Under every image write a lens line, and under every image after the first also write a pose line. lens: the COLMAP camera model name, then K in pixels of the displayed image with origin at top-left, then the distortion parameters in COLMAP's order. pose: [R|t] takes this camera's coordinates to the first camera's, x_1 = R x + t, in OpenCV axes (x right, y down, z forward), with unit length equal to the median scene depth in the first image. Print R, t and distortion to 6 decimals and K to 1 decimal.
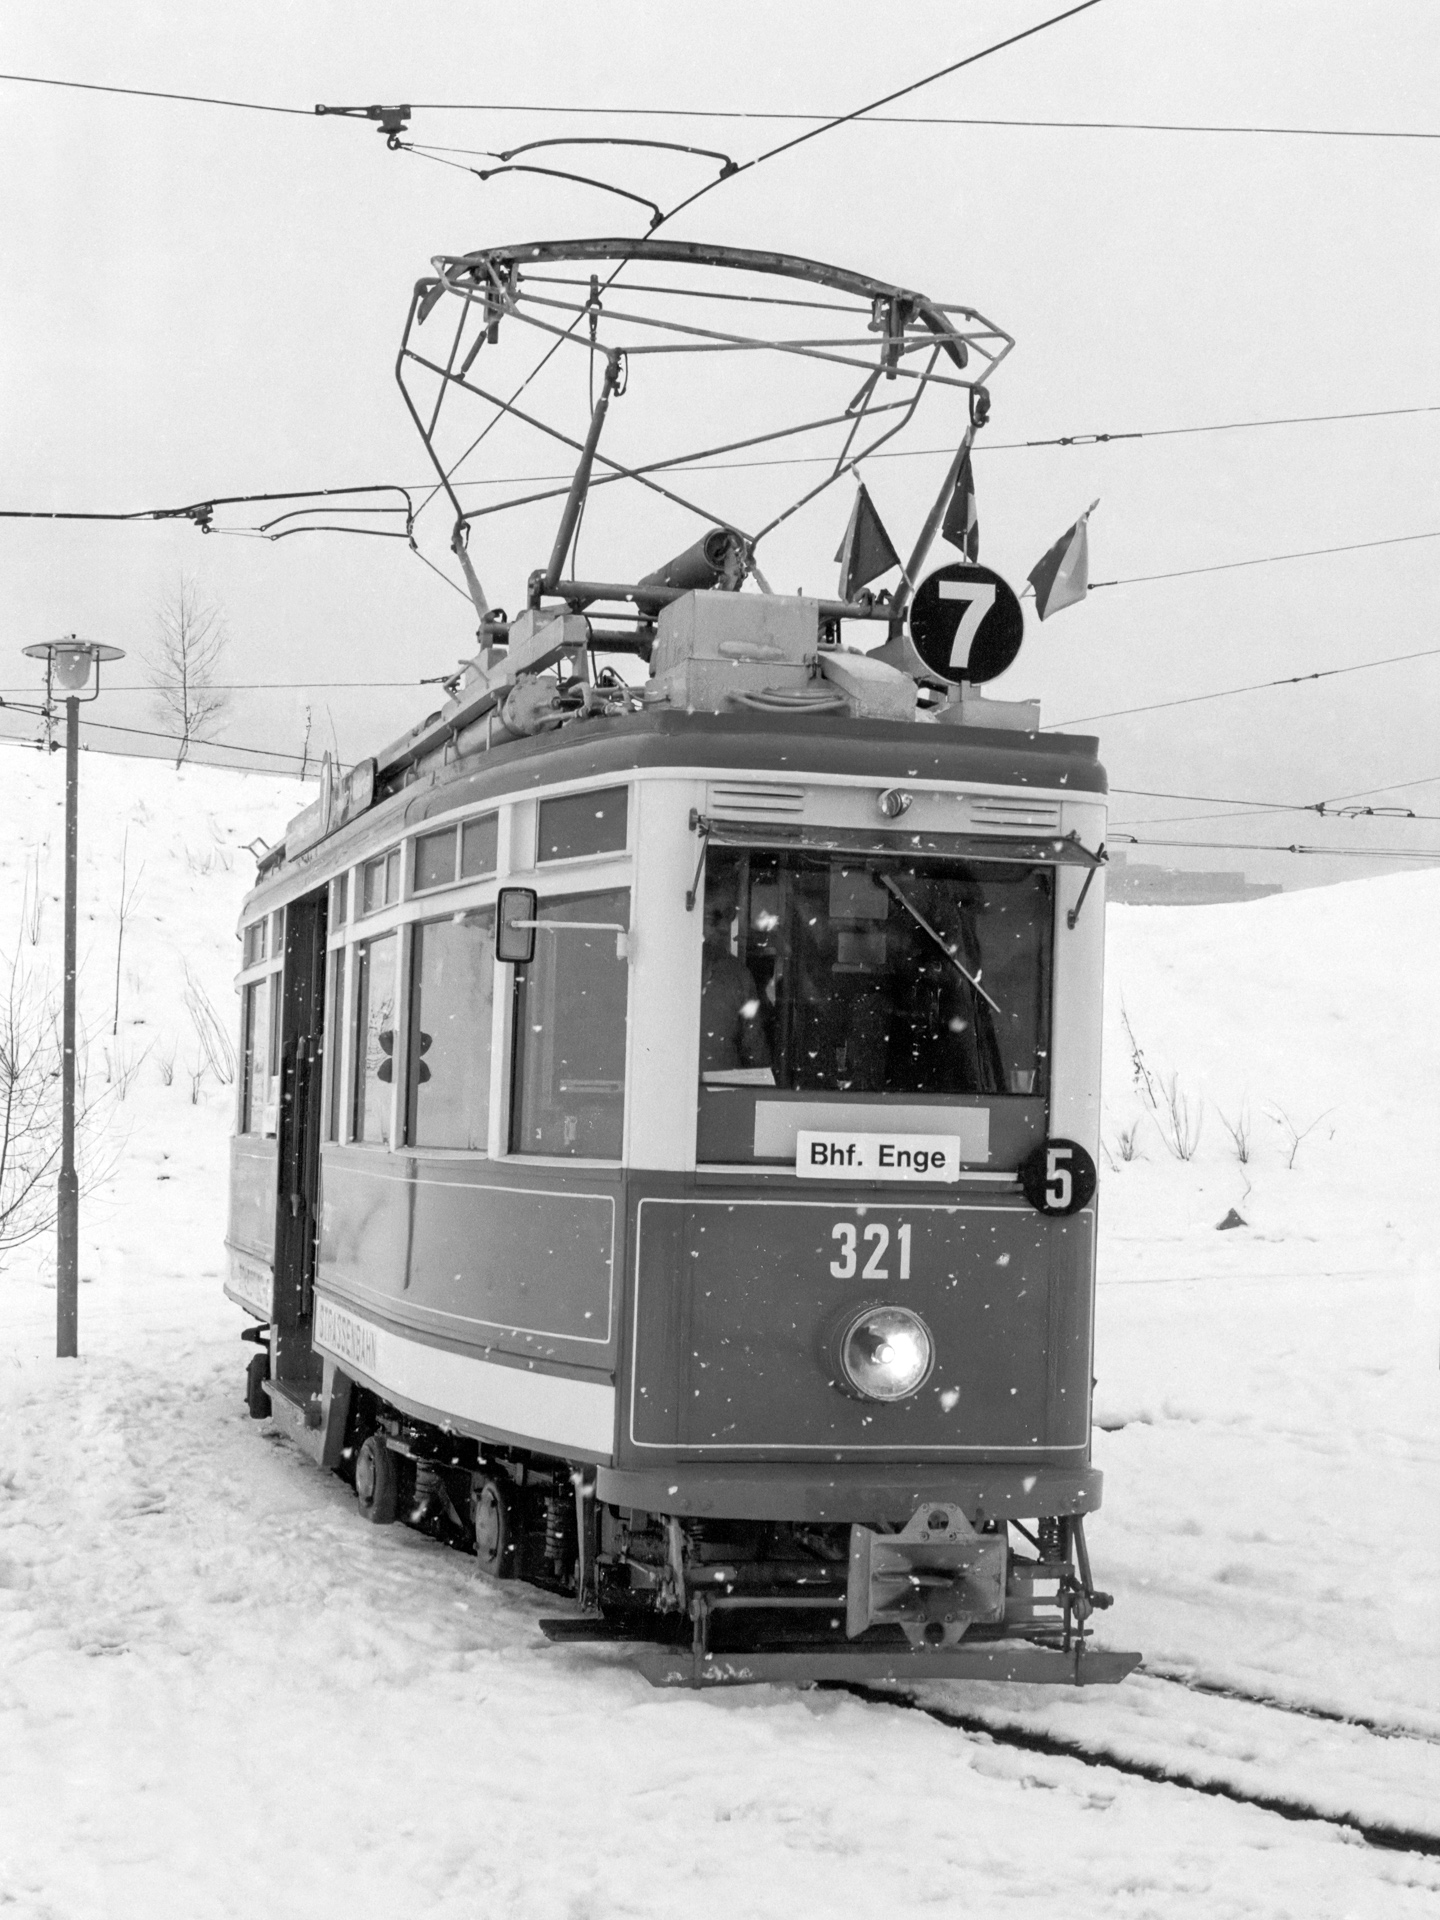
lens RADIAL K [[3208.8, 0, 720.0], [0, 3208.8, 960.0], [0, 0, 1]] dist [-0.026973, 0.108141]
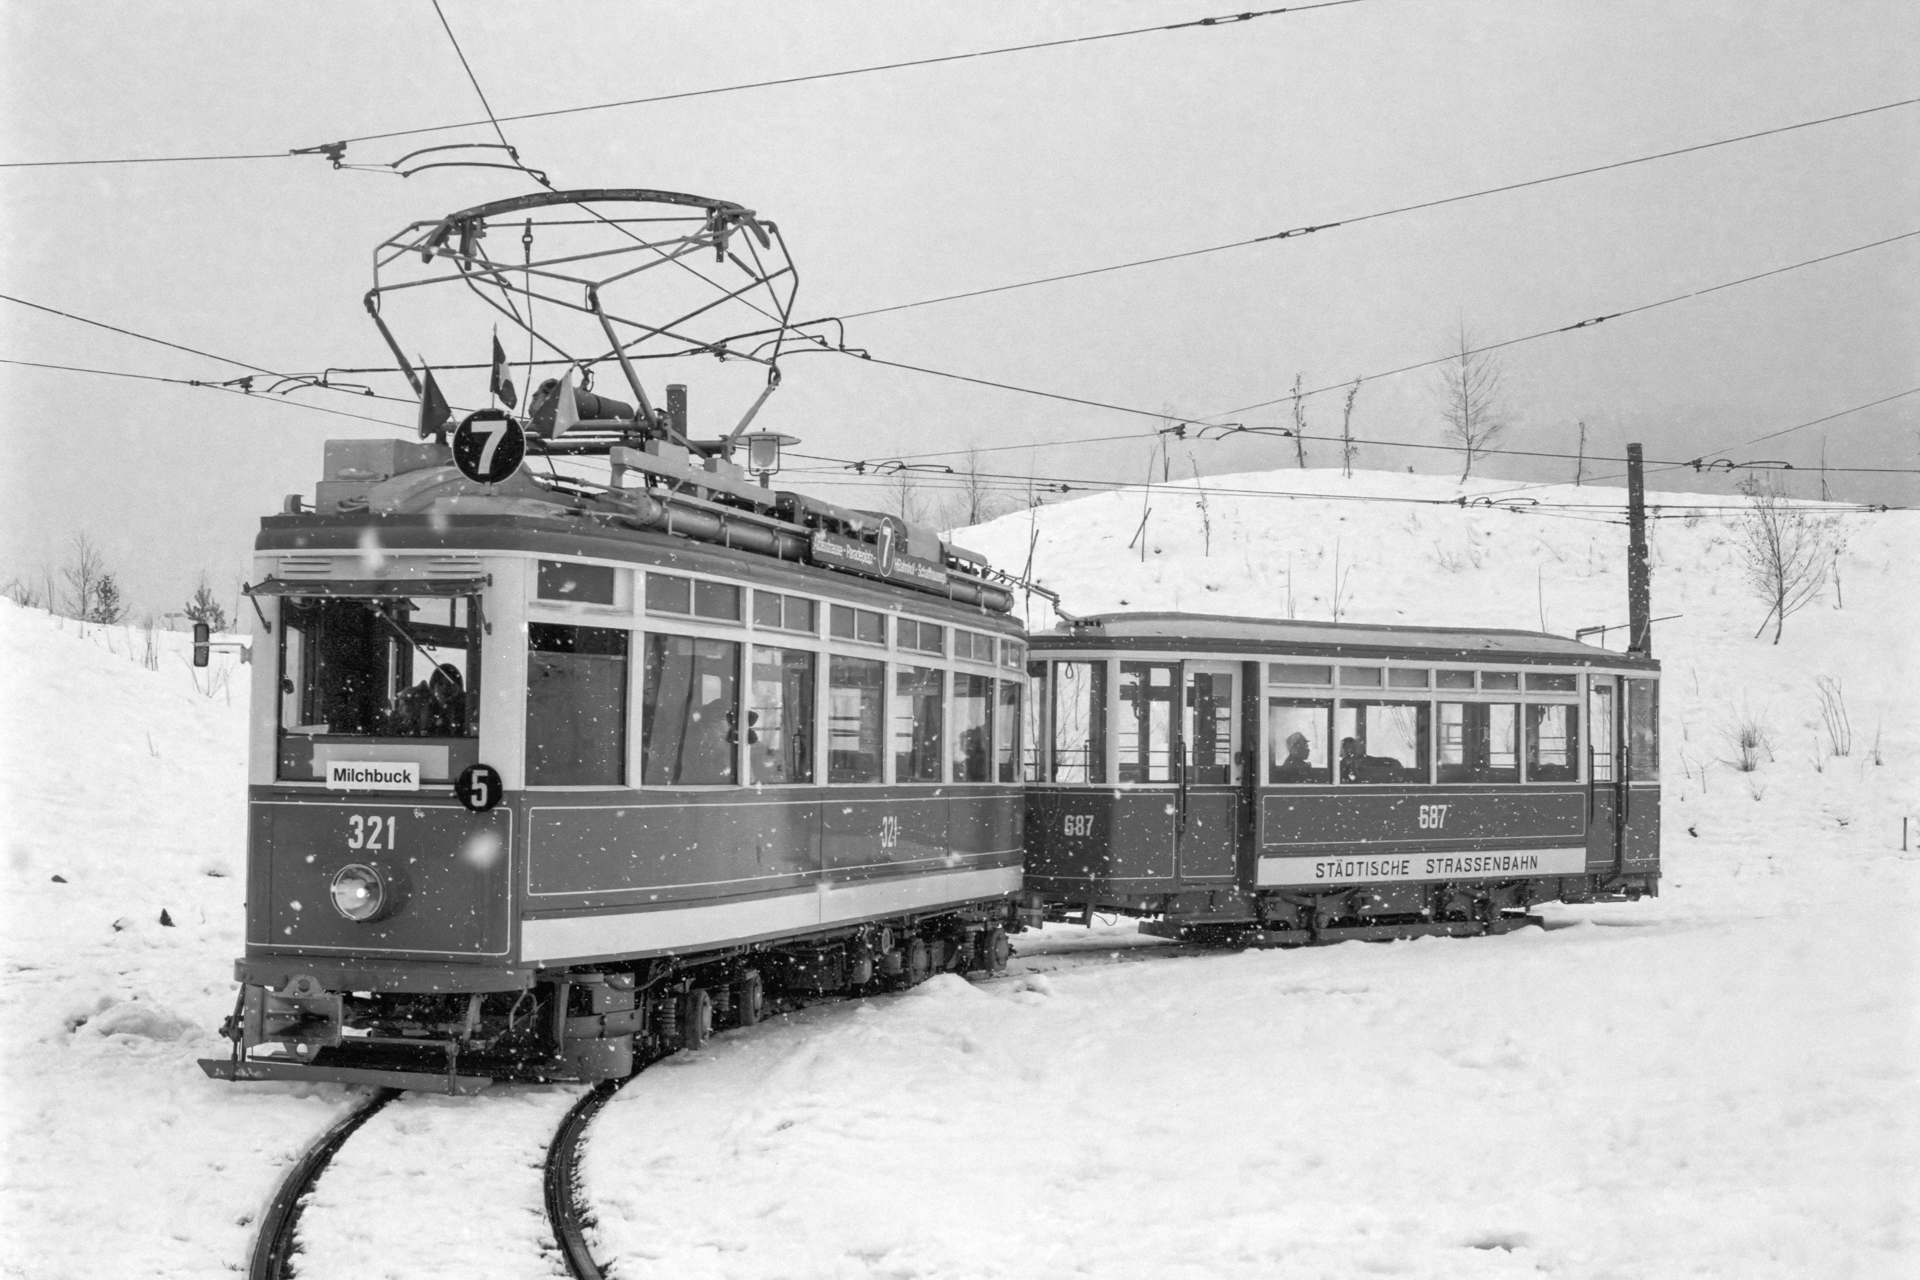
lens RADIAL K [[2817.9, 0, 815.2], [0, 2817.9, 670.4], [0, 0, 1]] dist [-0.010002, -0.083262]
pose [[0.865368, -0.030185, -0.500228, 0.967522], [0.034358, 0.999409, -0.000869, 0.015253], [0.499959, -0.016435, 0.865893, -0.152456]]
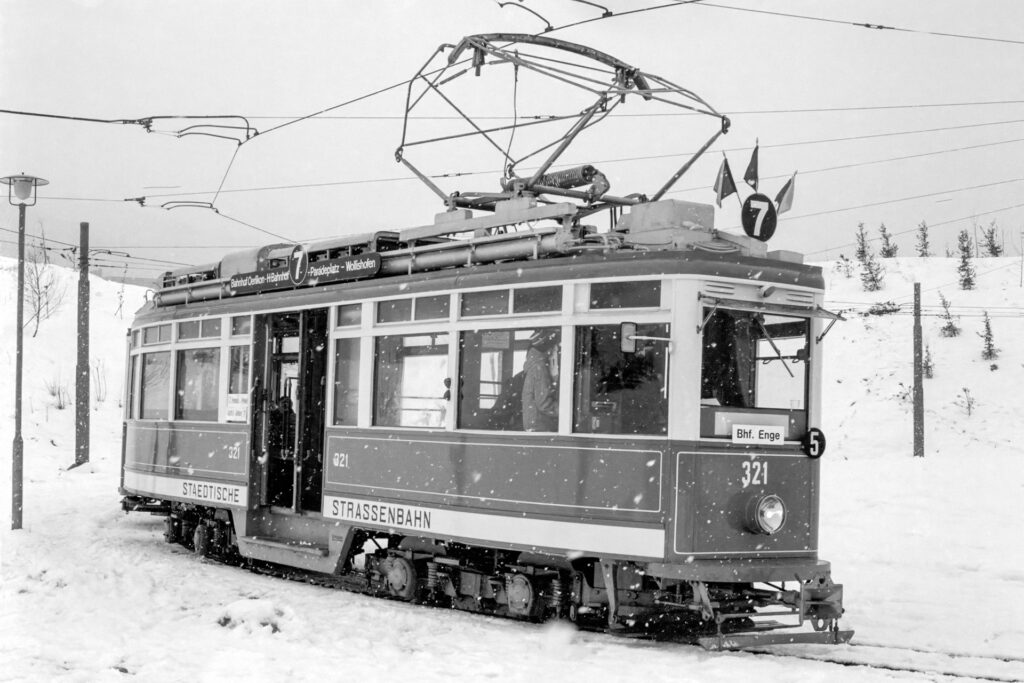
lens RADIAL K [[1543.3, 0, 512.0], [0, 1543.3, 341.5], [0, 0, 1]] dist [-0.014434, -0.042627]
pose [[0.941323, 0.023061, 0.336718, -0.521704], [-0.024901, 0.999689, 0.001145, -0.007069], [-0.336587, -0.009462, 0.941605, -0.053217]]
